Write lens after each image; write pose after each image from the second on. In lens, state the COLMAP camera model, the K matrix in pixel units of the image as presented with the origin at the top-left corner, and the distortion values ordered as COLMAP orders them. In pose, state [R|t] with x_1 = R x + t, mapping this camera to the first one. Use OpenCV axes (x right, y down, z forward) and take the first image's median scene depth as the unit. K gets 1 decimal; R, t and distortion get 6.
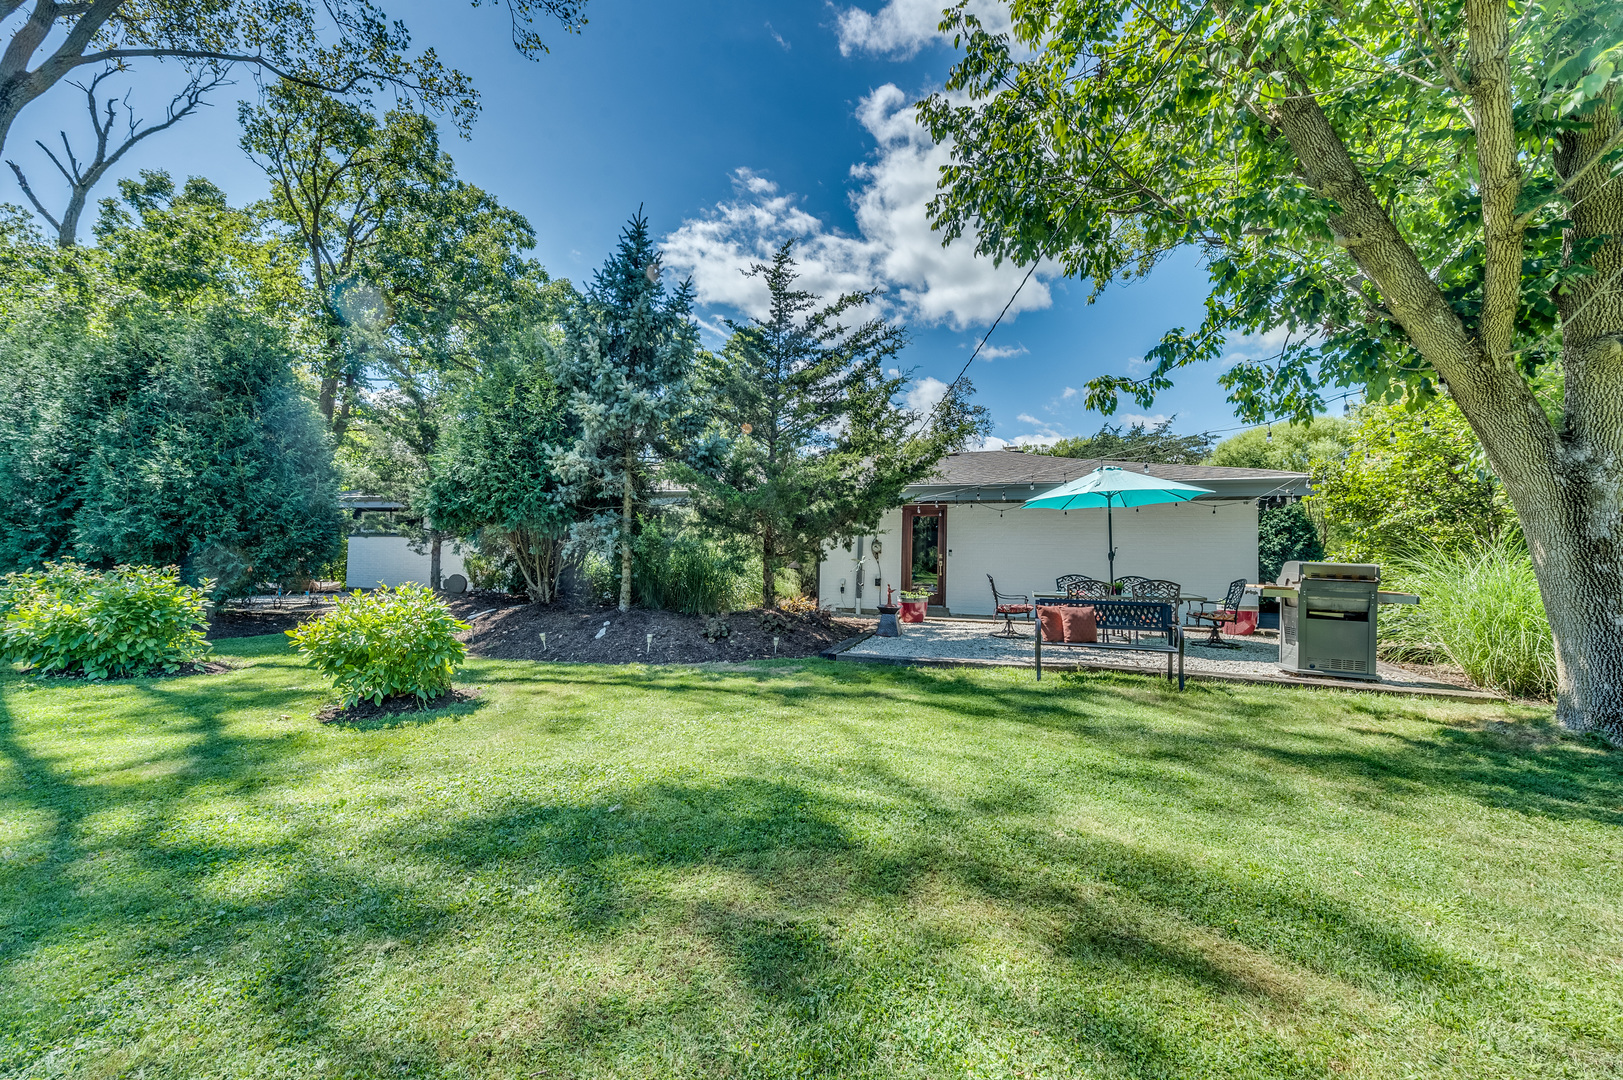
lens RADIAL K [[636.3, 0, 809.1], [0, 636.3, 535.8], [0, 0, 1]] dist [0.005483, -0.000101]
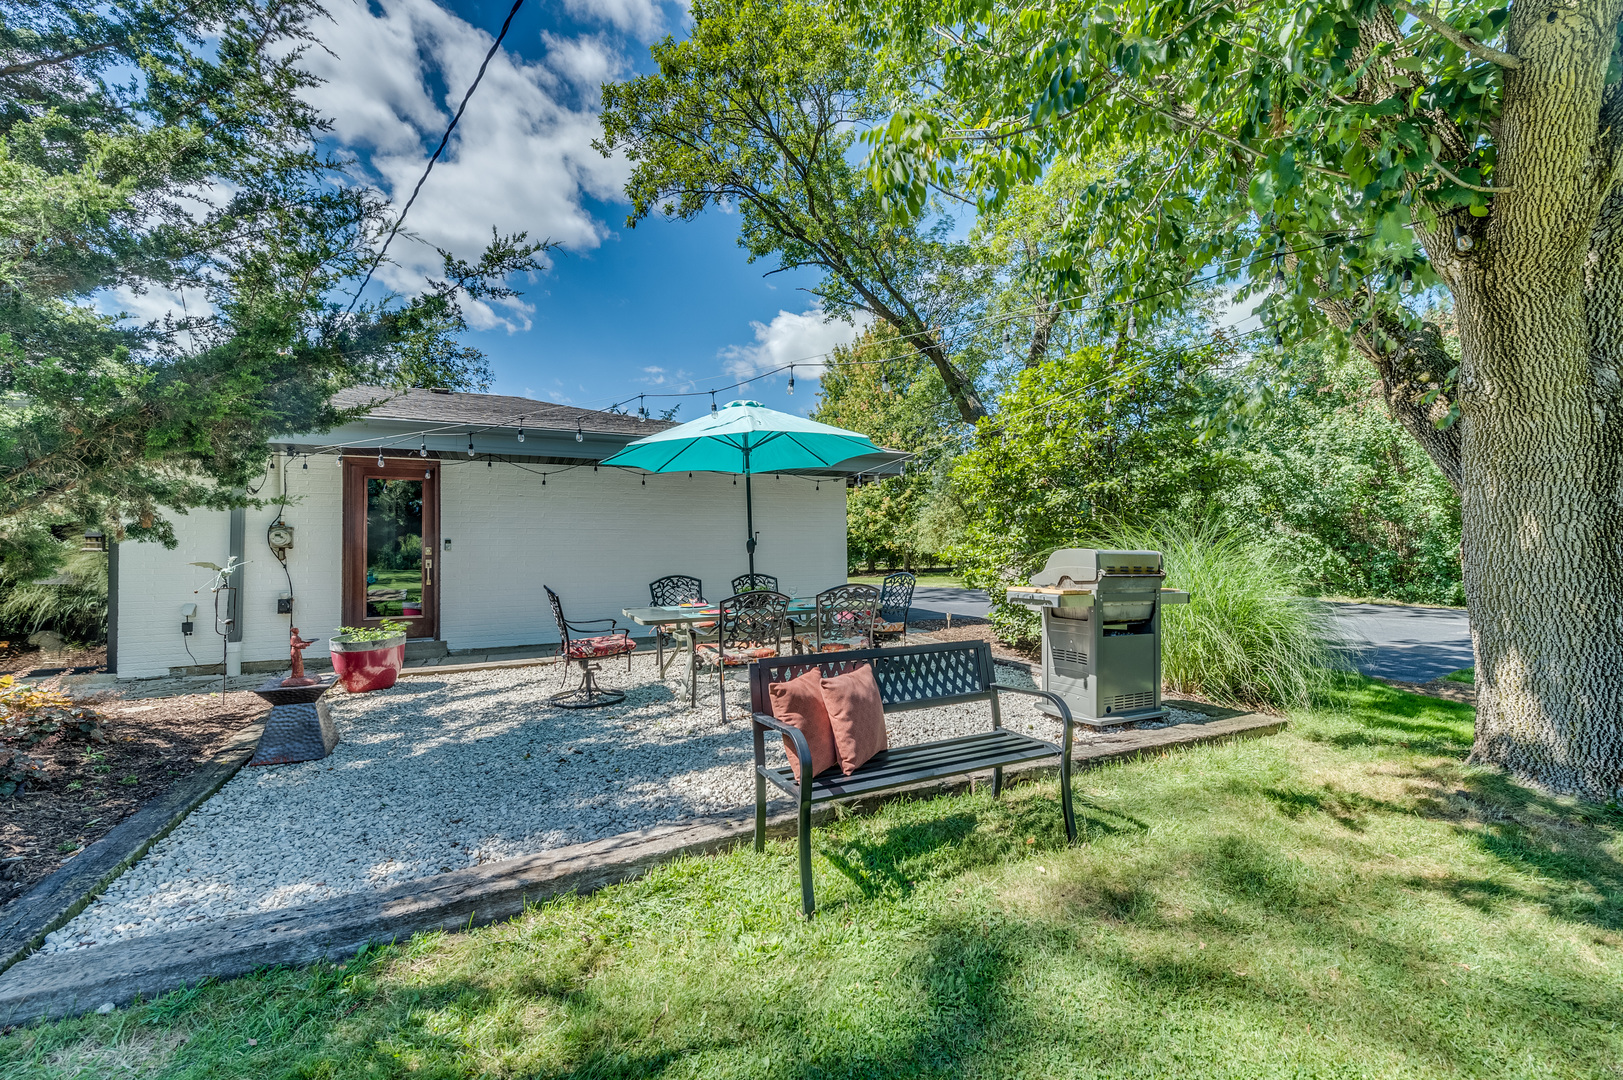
lens RADIAL K [[636.3, 0, 809.1], [0, 636.3, 535.8], [0, 0, 1]] dist [0.005483, -0.000101]
pose [[0.721649, -0.008495, 0.692207, 0.074770], [-0.002982, 0.999877, 0.015380, 0.011011], [-0.692253, -0.013163, 0.721535, 0.451385]]
